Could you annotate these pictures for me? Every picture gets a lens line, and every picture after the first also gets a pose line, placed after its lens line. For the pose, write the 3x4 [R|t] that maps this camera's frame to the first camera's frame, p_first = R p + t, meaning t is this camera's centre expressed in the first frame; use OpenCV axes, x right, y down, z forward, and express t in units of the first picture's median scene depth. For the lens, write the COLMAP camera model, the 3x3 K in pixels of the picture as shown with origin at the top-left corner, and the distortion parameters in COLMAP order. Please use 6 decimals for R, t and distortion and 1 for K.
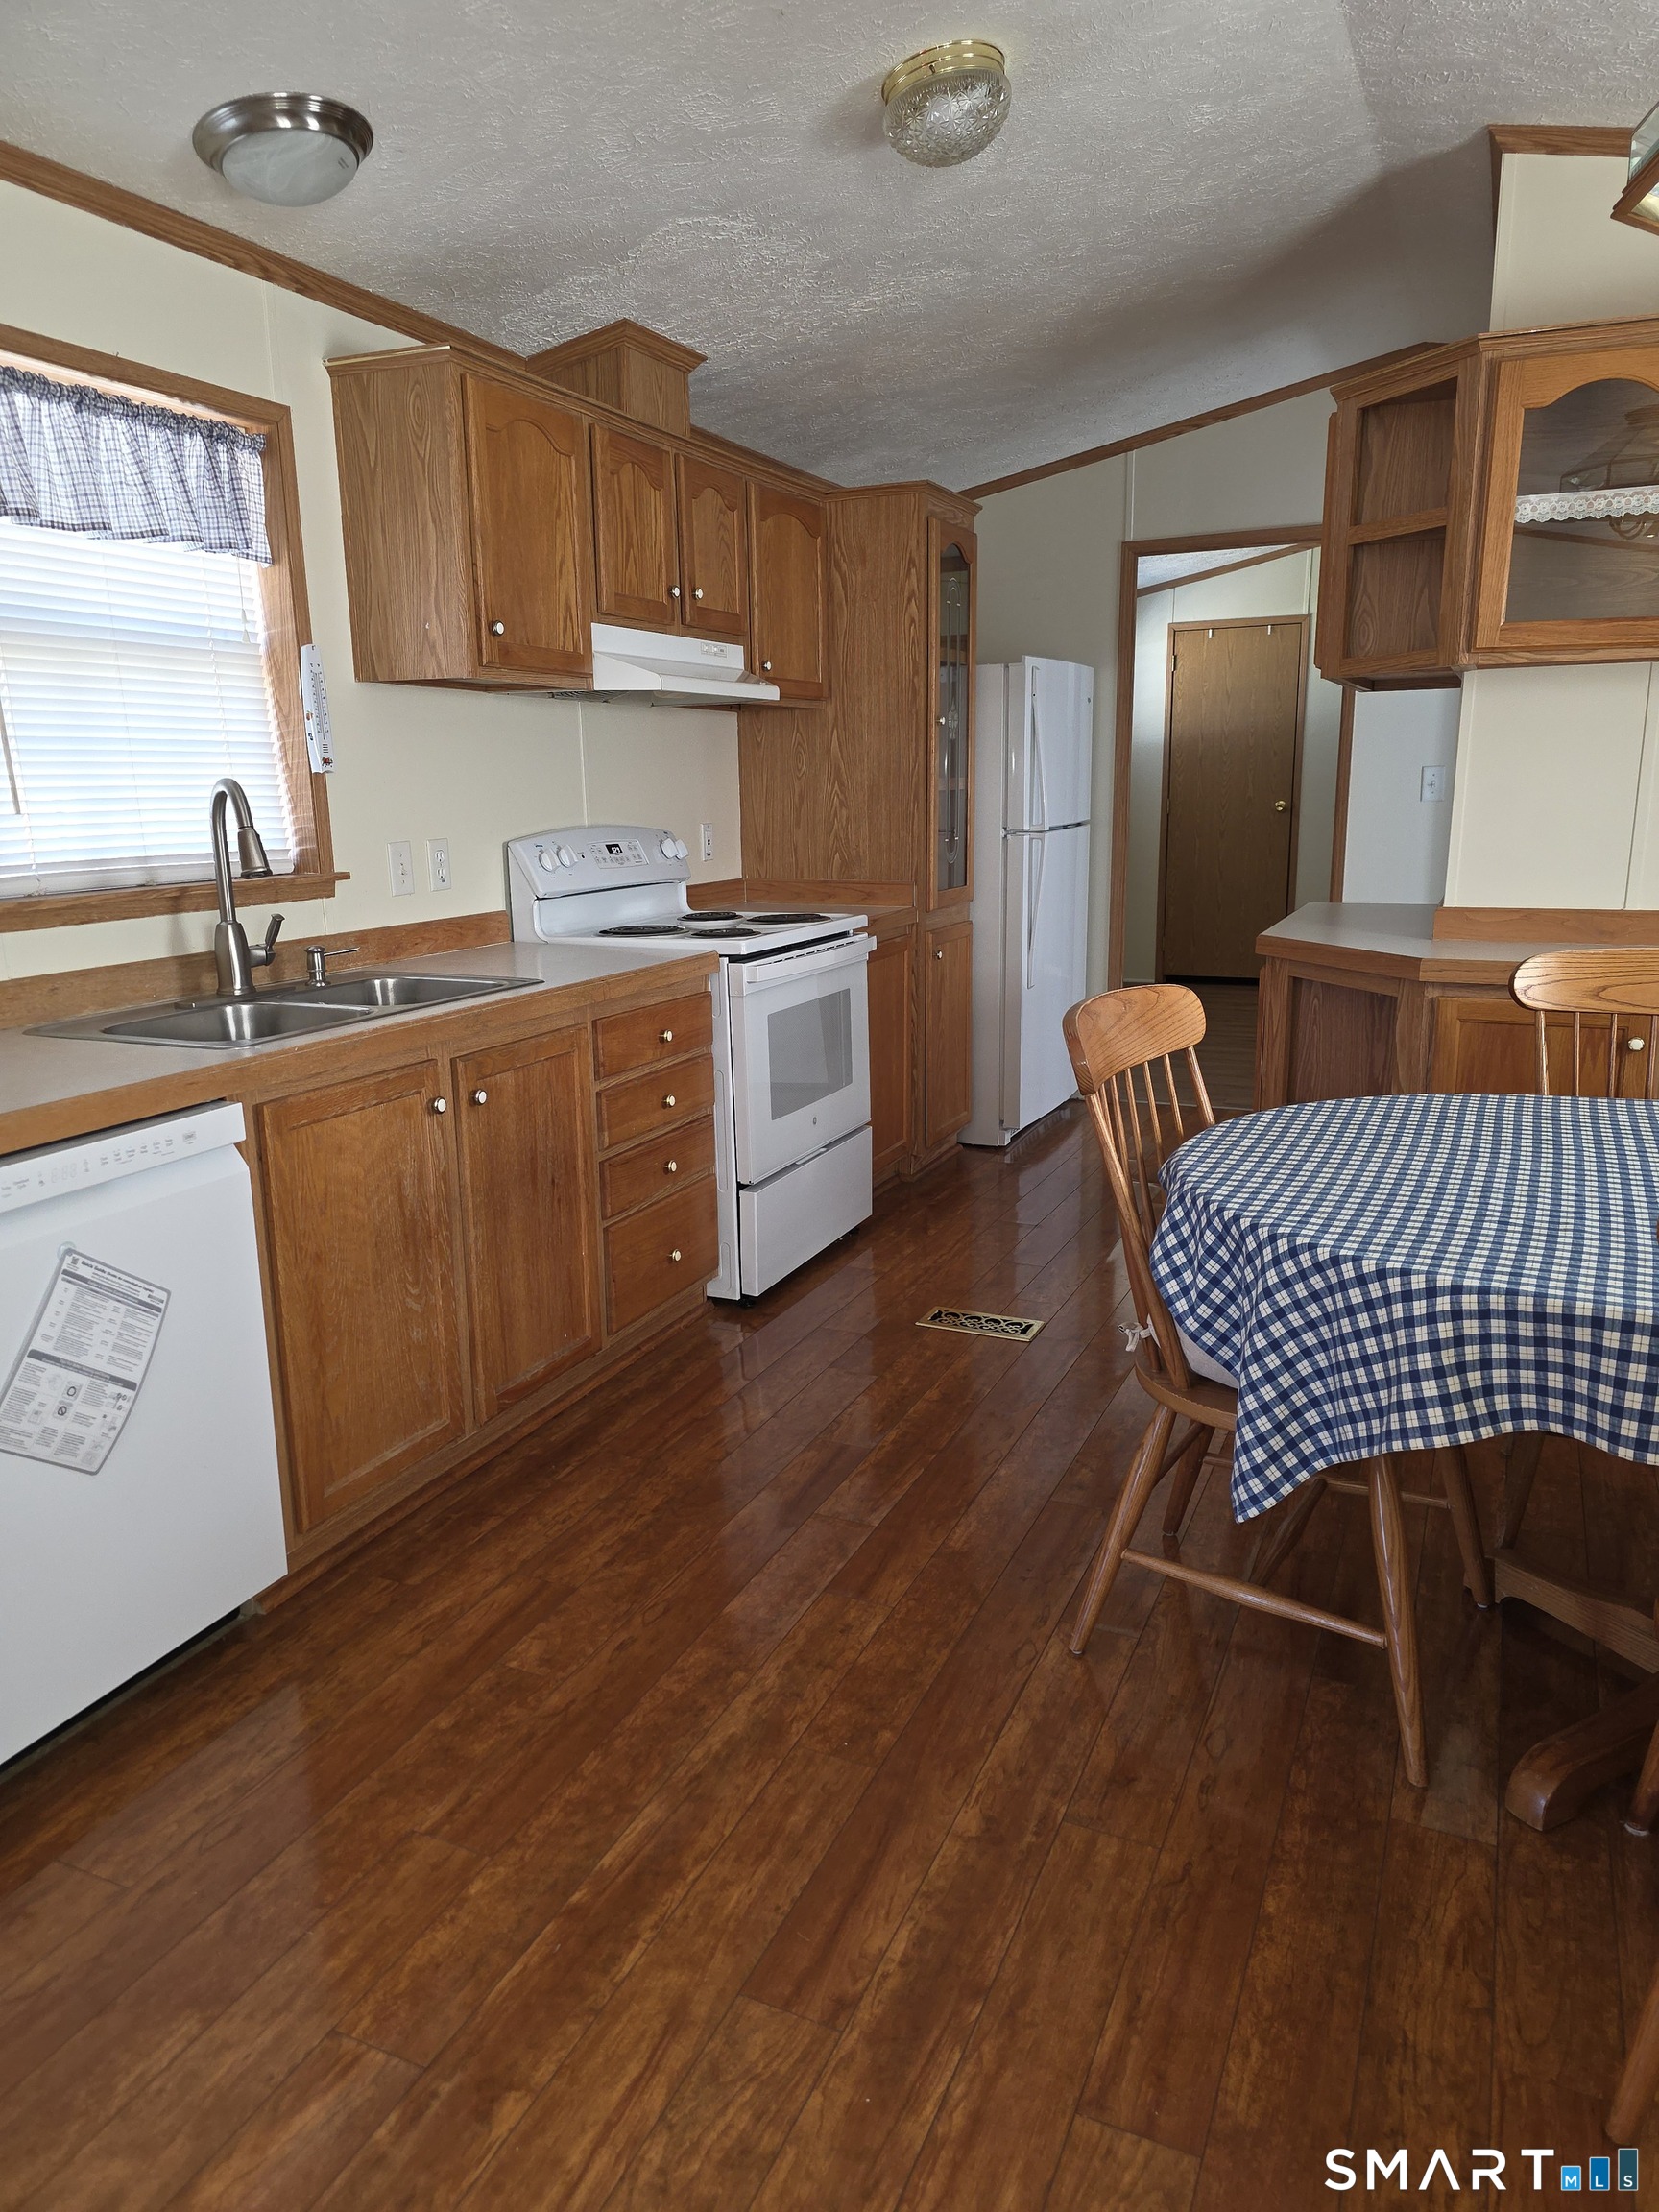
lens RADIAL K [[1518.2, 0, 829.5], [0, 1518.2, 1106.0], [0, 0, 1]] dist [0.019896, -0.001459]
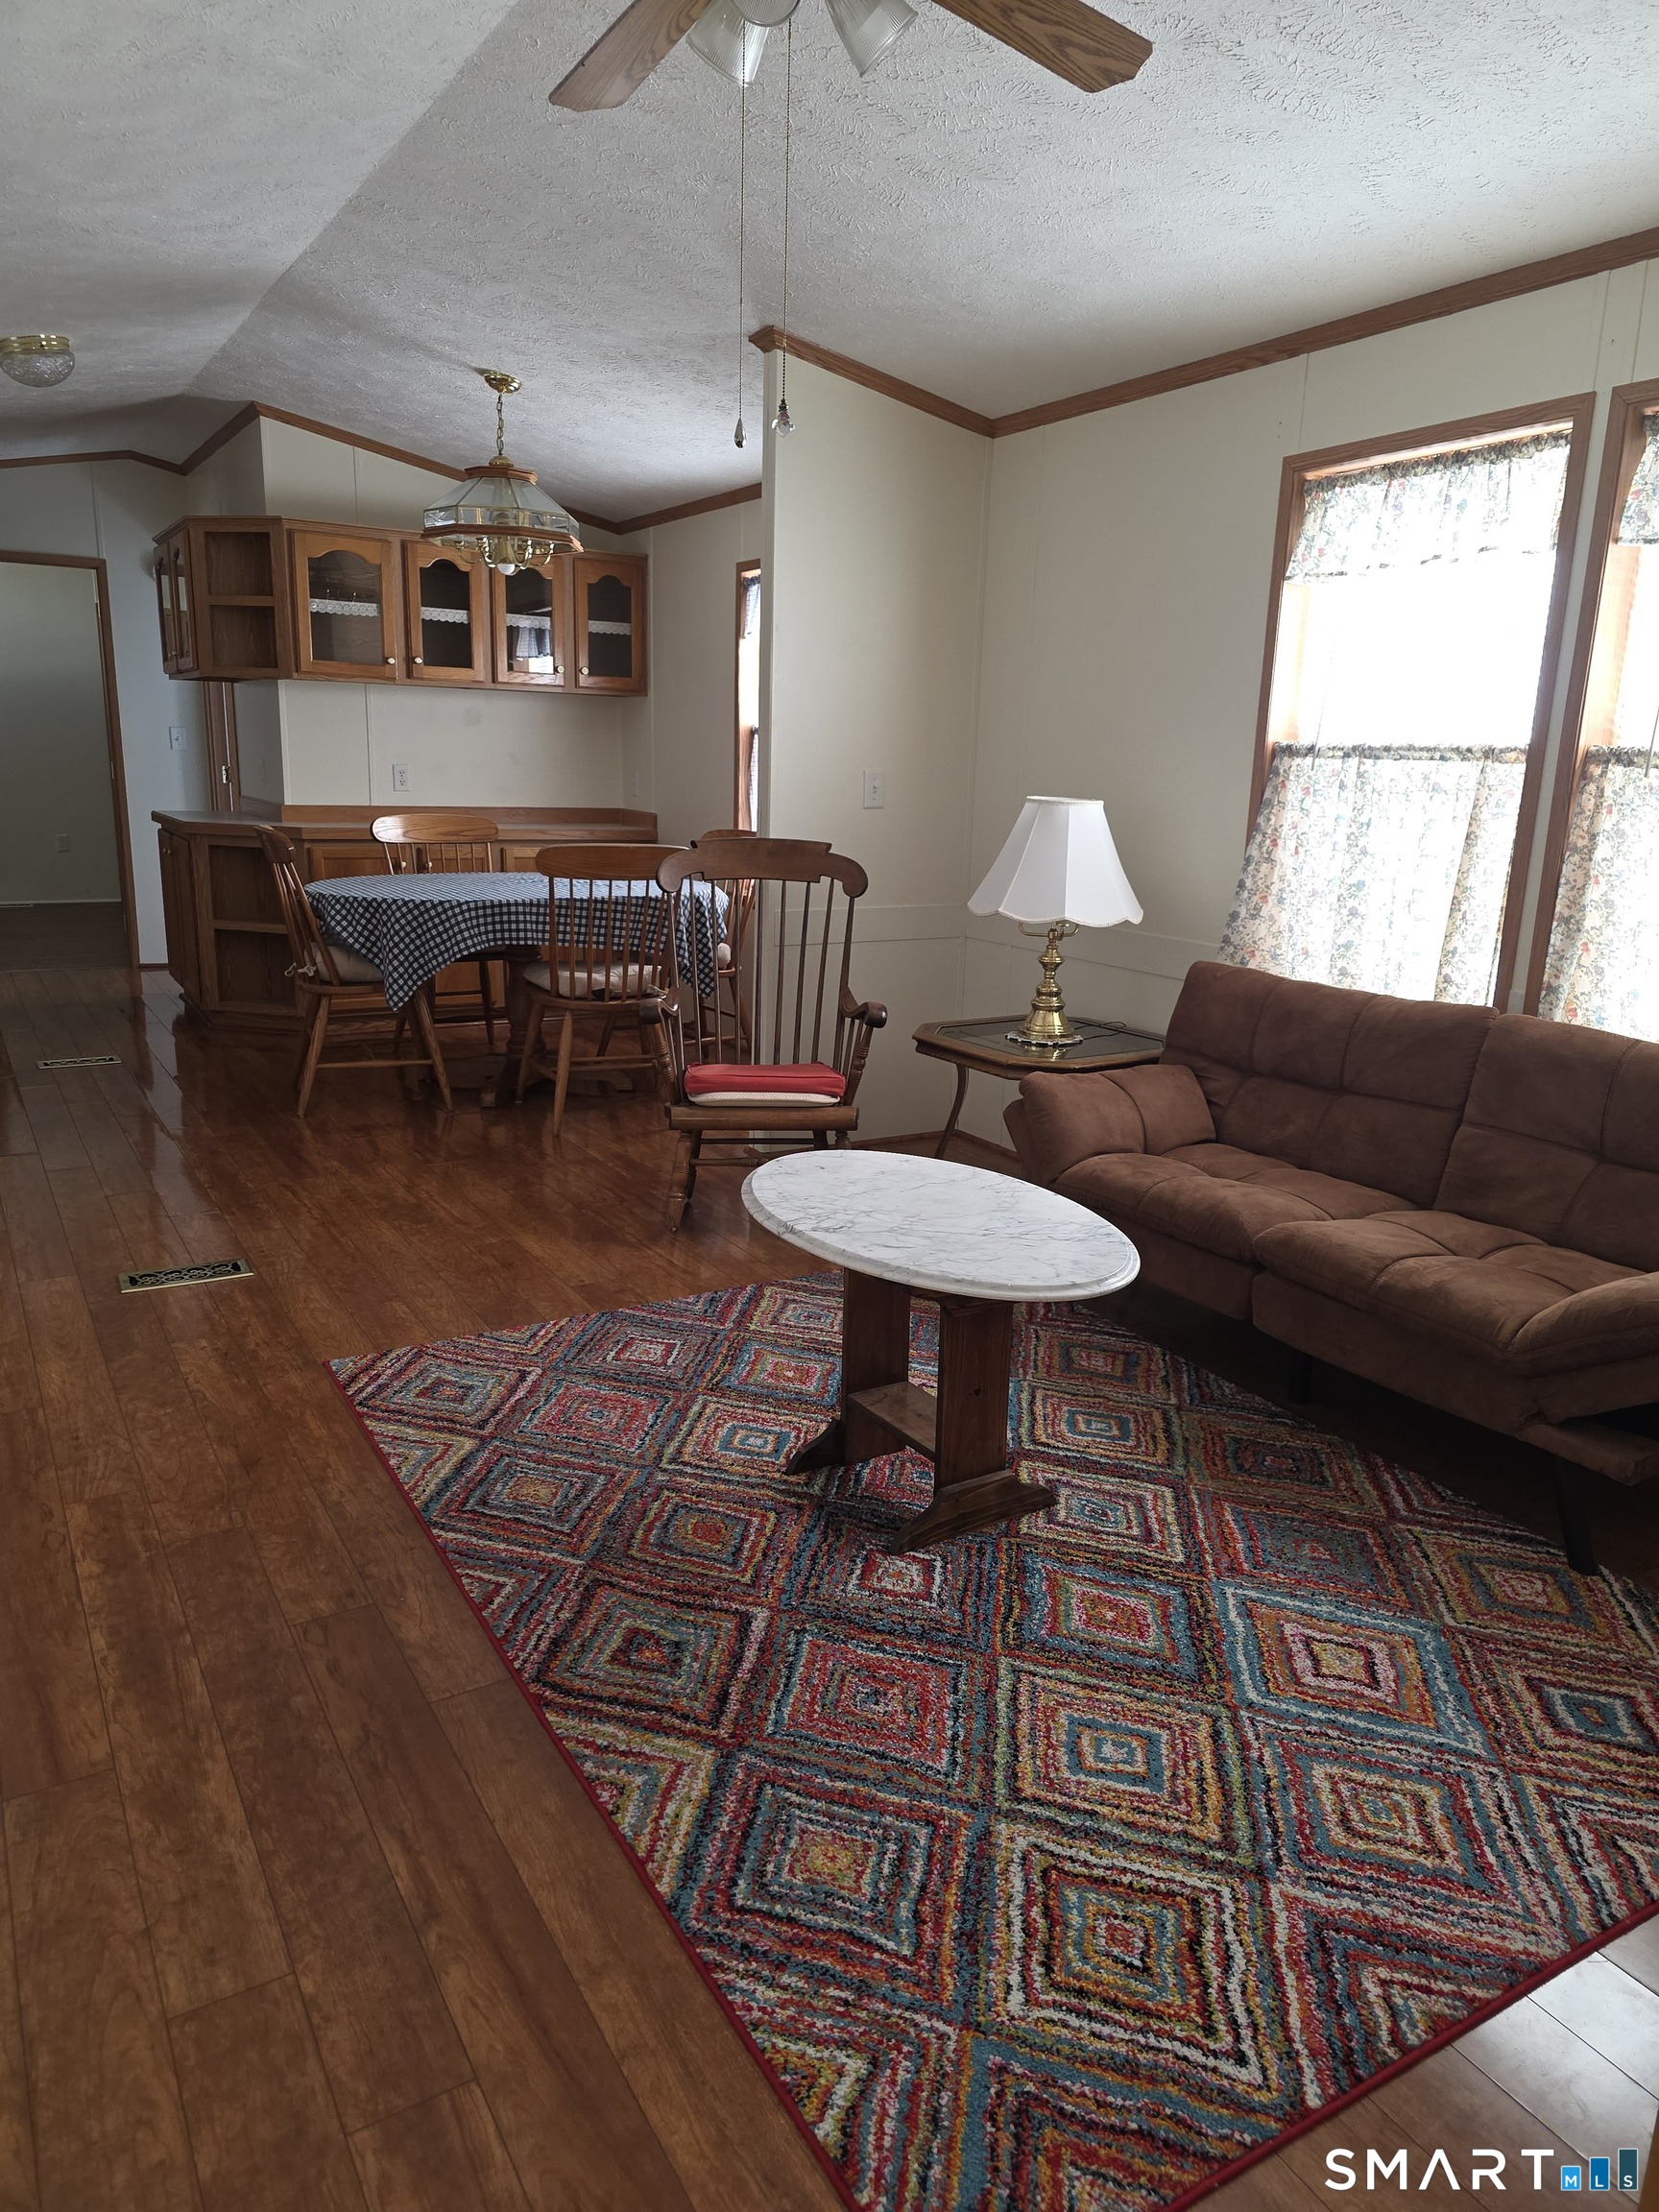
lens RADIAL K [[1548.0, 0, 829.5], [0, 1548.0, 1106.0], [0, 0, 1]] dist [0.090247, -0.057383]
pose [[0.578422, -0.152221, 0.801410, -1.449233], [0.143813, 0.986076, 0.083499, 0.304094], [-0.802961, 0.066956, 0.592259, -1.179297]]
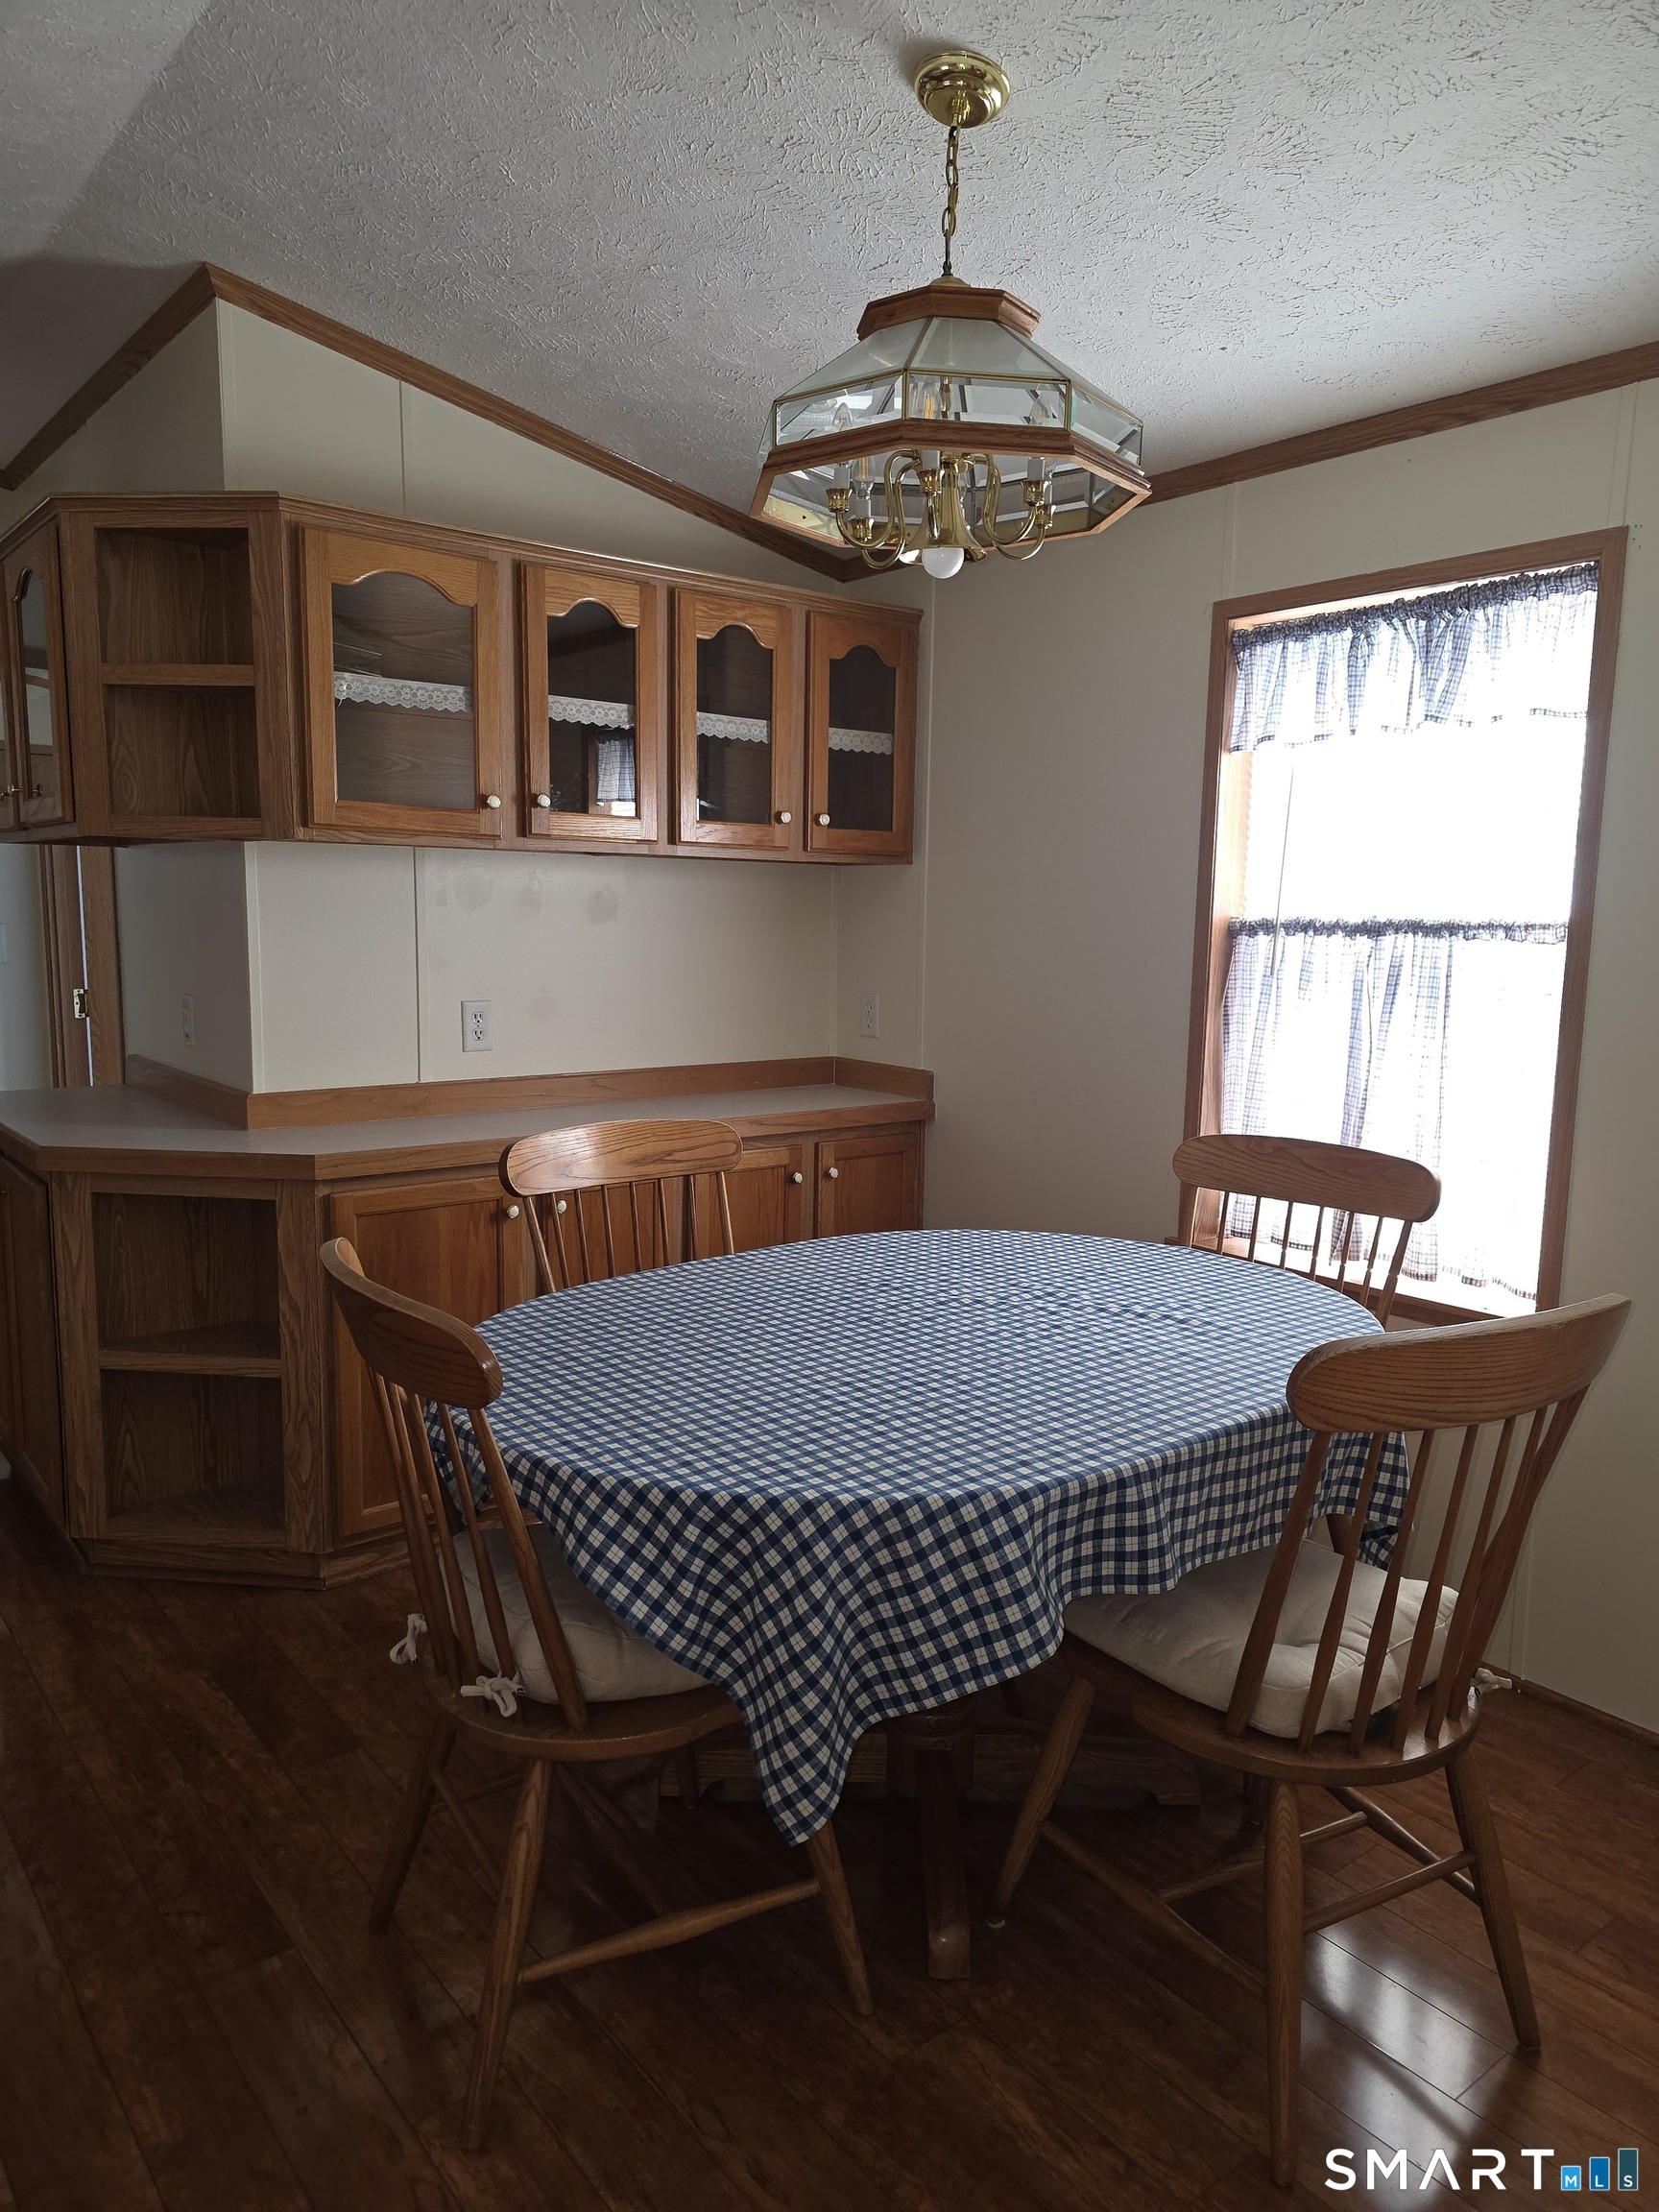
lens RADIAL K [[1482.8, 0, 815.1], [0, 1482.8, 1118.0], [0, 0, 1]] dist [0.073071, -0.056801]
pose [[0.456116, -0.104864, 0.883720, -0.418520], [0.171296, 0.984809, 0.028448, -0.149323], [-0.873279, 0.138402, 0.467150, 0.512766]]
